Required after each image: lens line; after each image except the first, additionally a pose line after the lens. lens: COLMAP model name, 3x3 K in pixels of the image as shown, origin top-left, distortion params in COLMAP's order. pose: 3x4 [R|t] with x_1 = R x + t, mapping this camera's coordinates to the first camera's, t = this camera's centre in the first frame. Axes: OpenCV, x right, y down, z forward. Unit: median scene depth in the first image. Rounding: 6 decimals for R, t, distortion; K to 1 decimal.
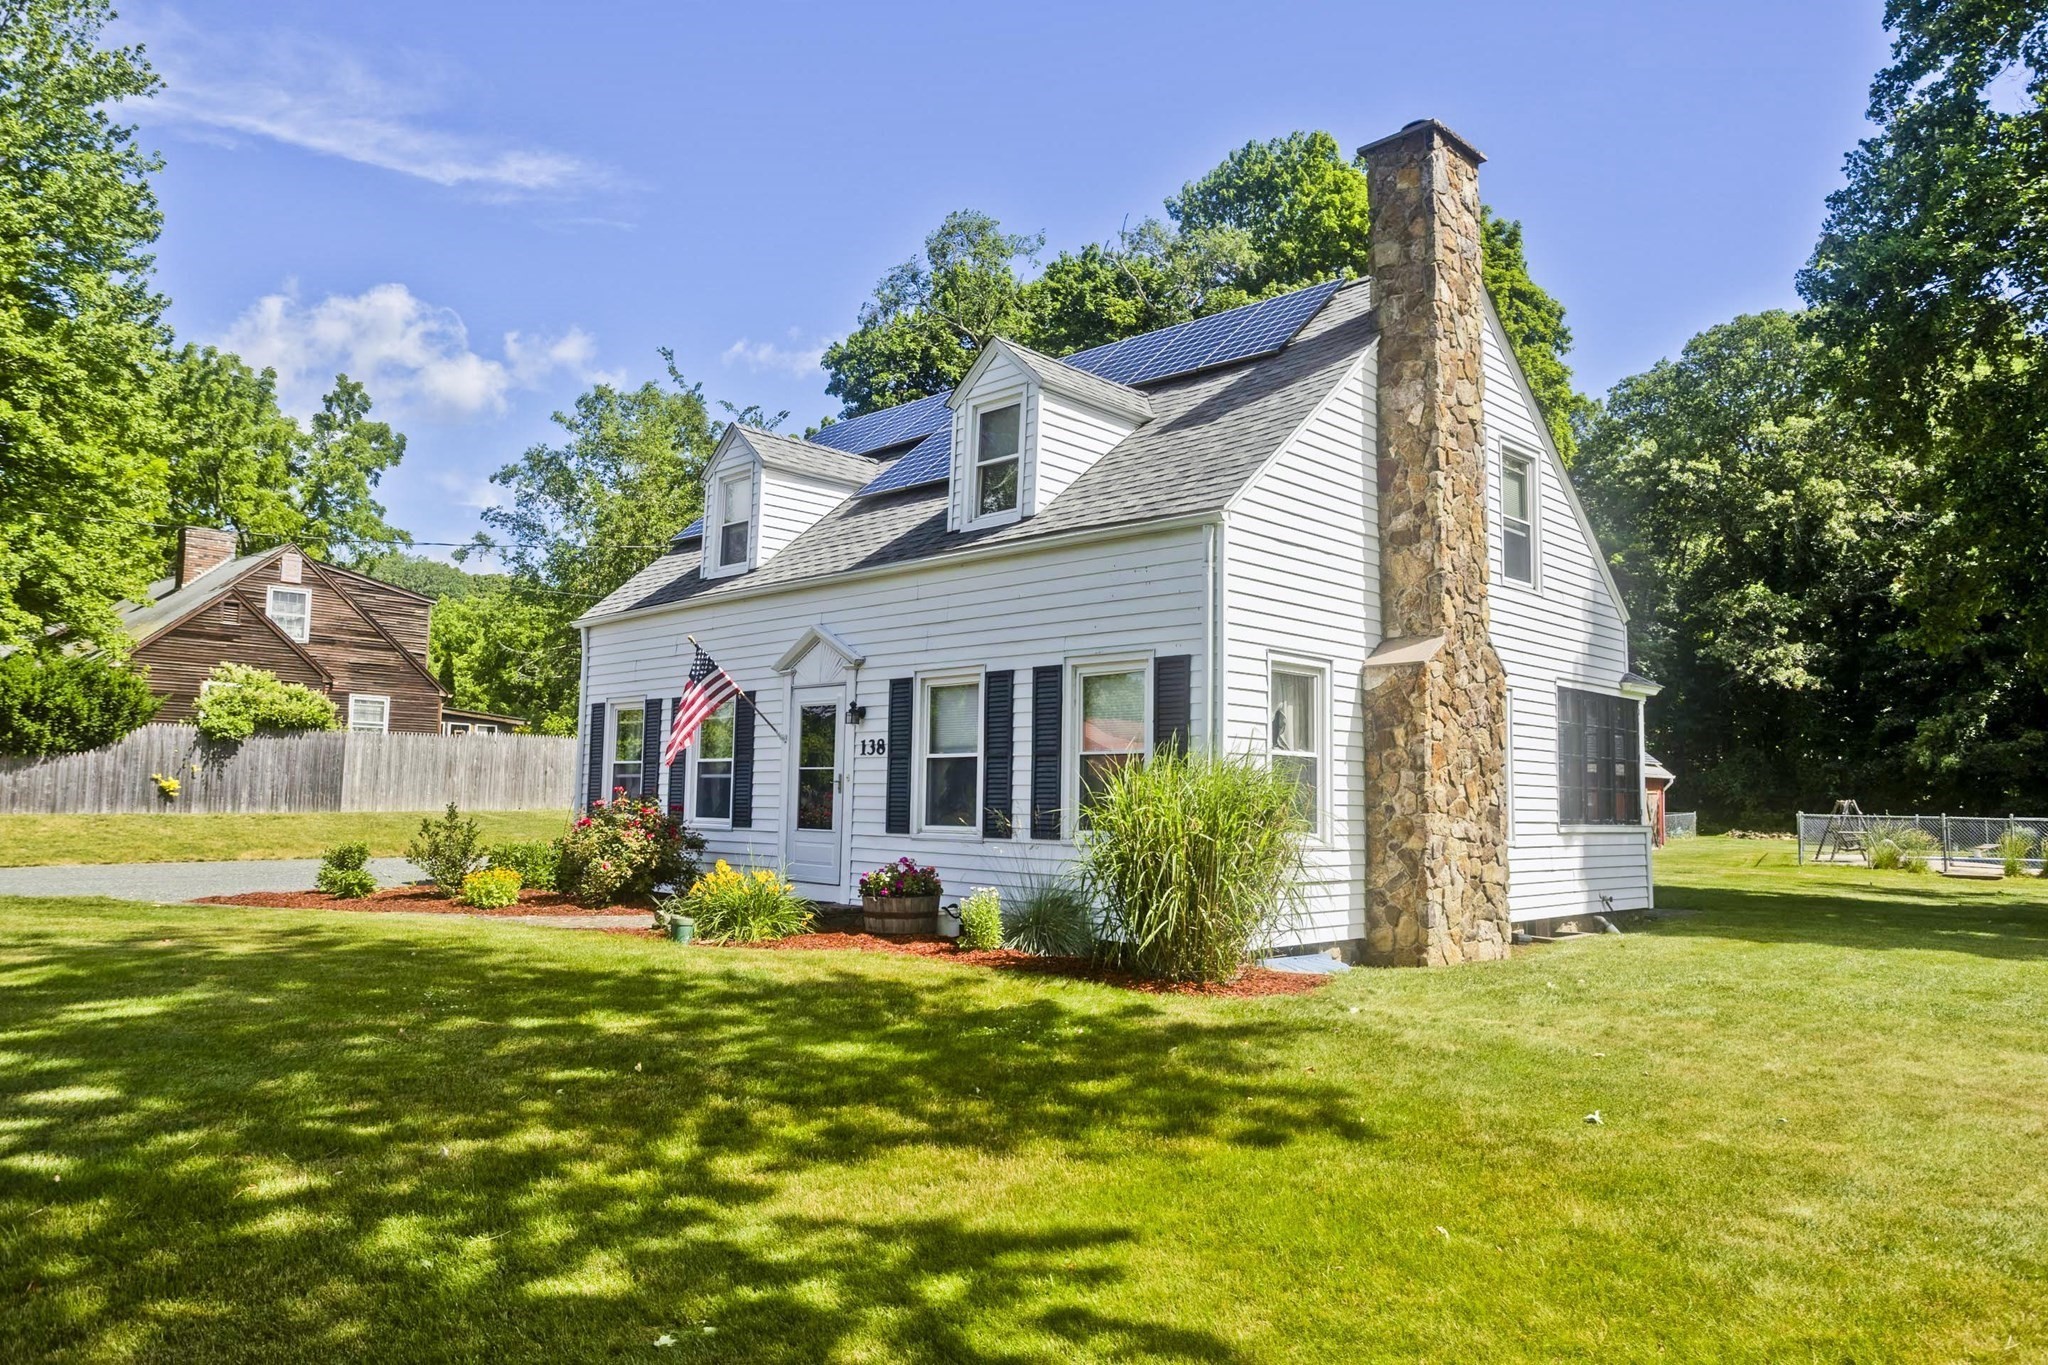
lens RADIAL K [[1320.7, 0, 1027.9], [0, 1320.7, 702.1], [0, 0, 1]] dist [0.012831, 0.004191]
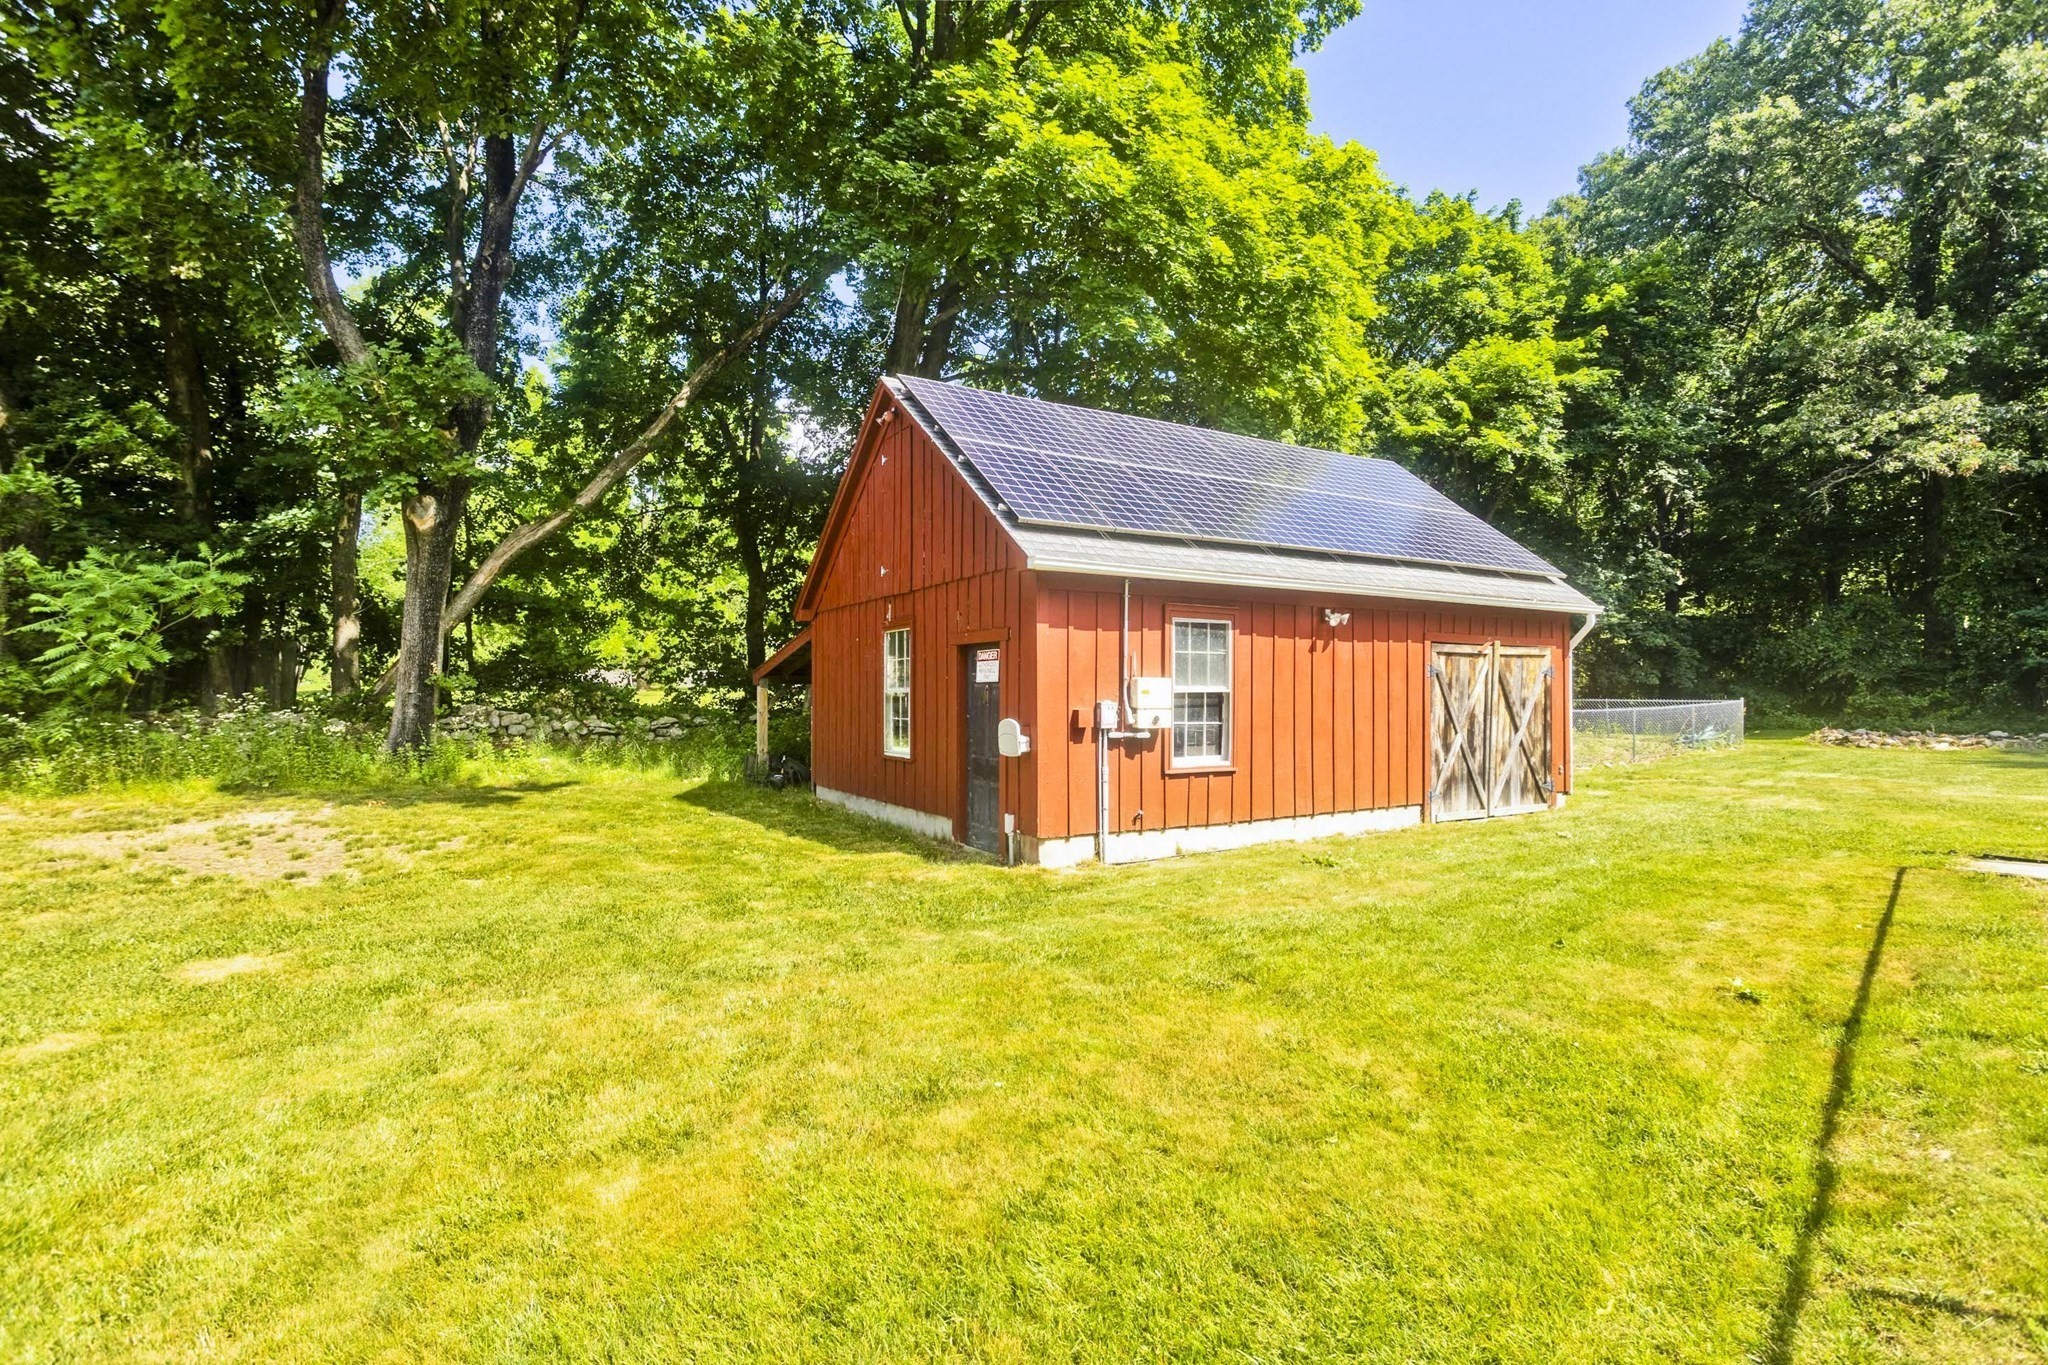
lens RADIAL K [[963.6, 0, 1020.5], [0, 963.6, 686.1], [0, 0, 1]] dist [-0.004232, 0.003391]
pose [[0.974908, -0.020234, -0.221685, 0.280103], [0.034995, 0.997409, 0.062860, 0.039383], [0.219839, -0.069041, 0.973090, 0.510945]]
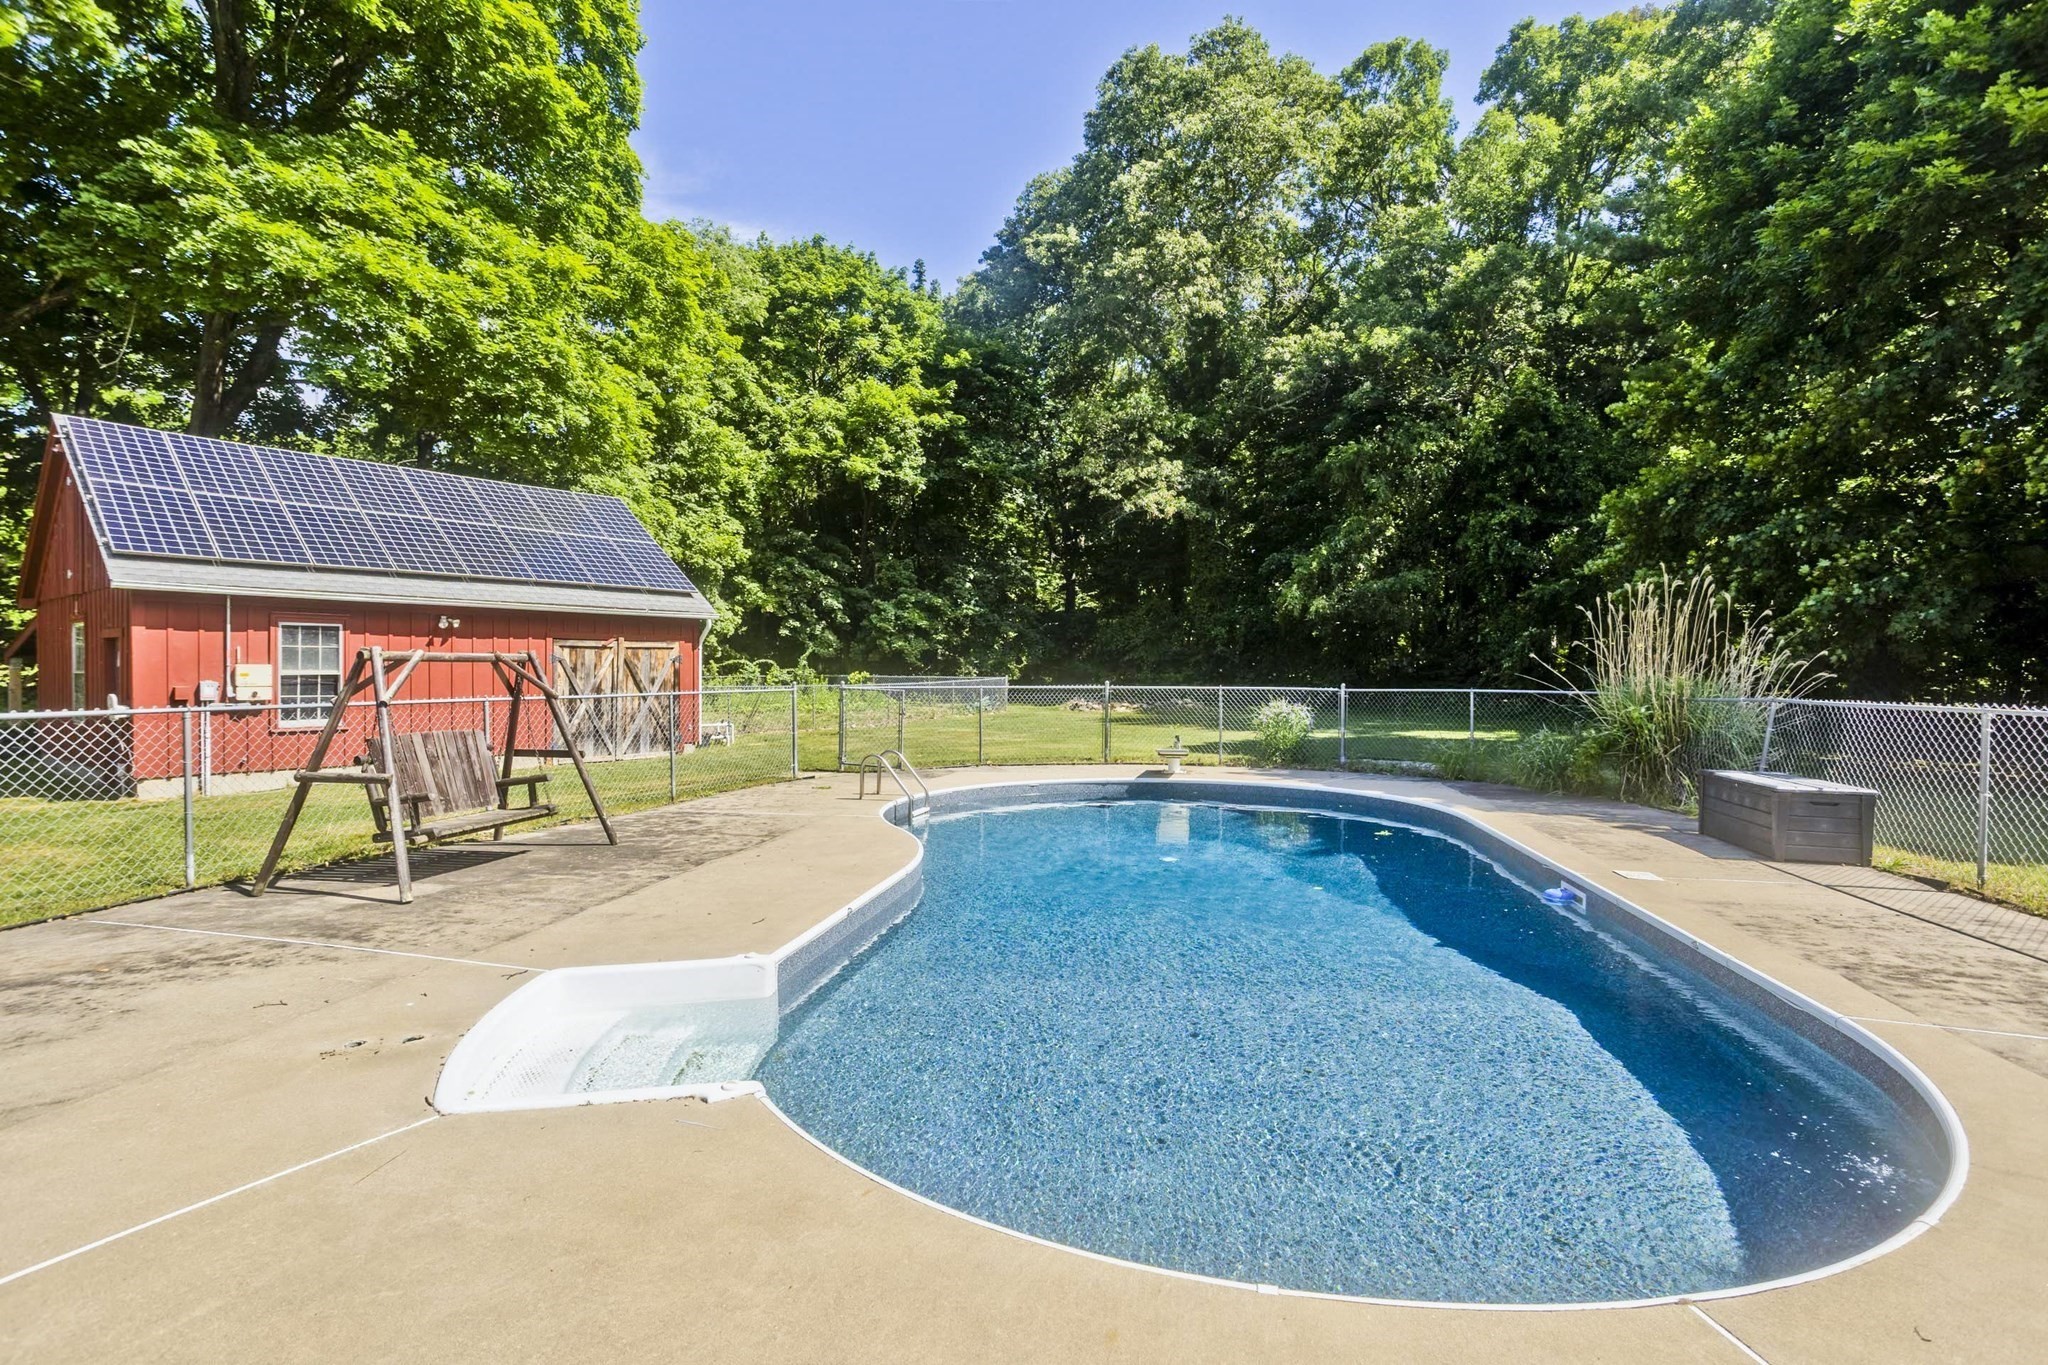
lens RADIAL K [[963.6, 0, 990.8], [0, 963.6, 678.9], [0, 0, 1]] dist [-0.004232, 0.003391]
pose [[0.991523, -0.011488, 0.129423, 0.396934], [-0.000990, 0.995387, 0.095938, 0.031106], [-0.129928, -0.095252, 0.986937, 0.433712]]
